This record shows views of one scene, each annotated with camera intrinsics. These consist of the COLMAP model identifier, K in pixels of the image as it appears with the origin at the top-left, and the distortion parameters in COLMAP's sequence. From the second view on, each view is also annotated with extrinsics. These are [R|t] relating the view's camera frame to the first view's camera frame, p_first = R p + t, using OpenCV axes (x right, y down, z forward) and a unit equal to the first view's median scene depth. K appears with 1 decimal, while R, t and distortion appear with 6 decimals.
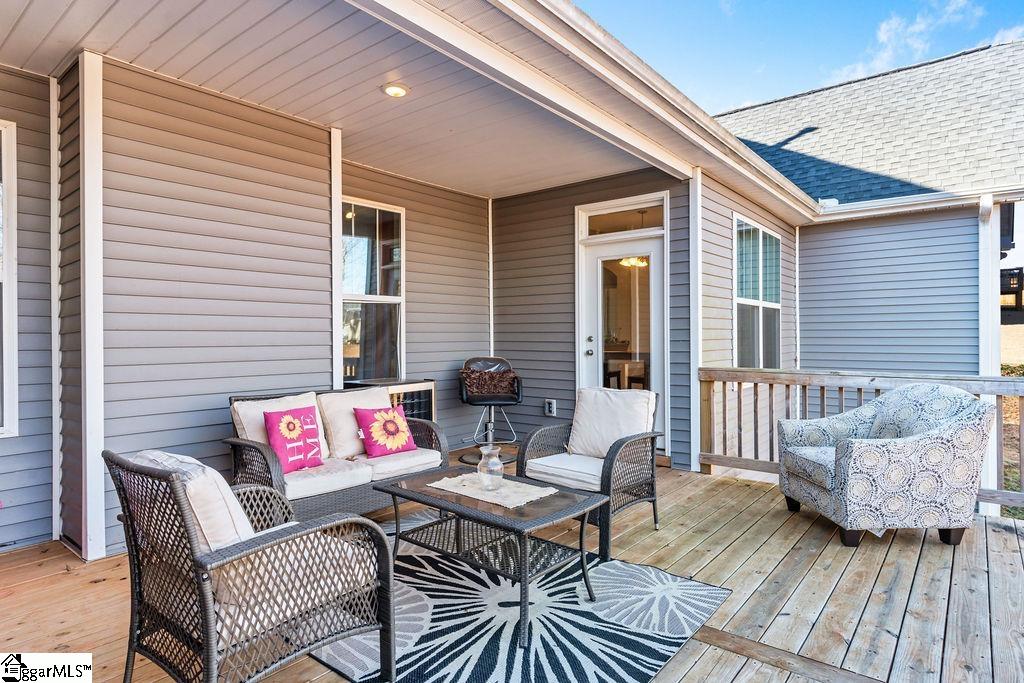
lens RADIAL K [[563.0, 0, 514.1], [0, 563.0, 333.9], [0, 0, 1]] dist [-0.002496, 0.004004]
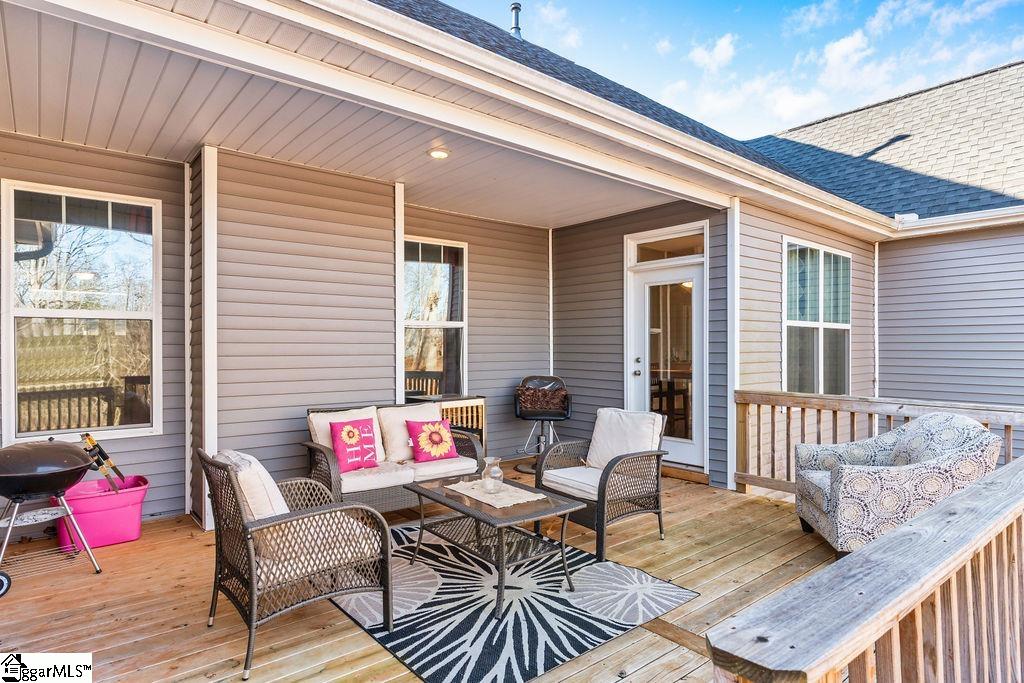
lens RADIAL K [[563.0, 0, 514.0], [0, 563.0, 345.0], [0, 0, 1]] dist [-0.002496, 0.004004]
pose [[0.980956, 0.004046, -0.194186, 0.177758], [-0.003643, 0.999990, 0.002432, -0.033389], [0.194194, -0.001679, 0.980962, -0.133702]]
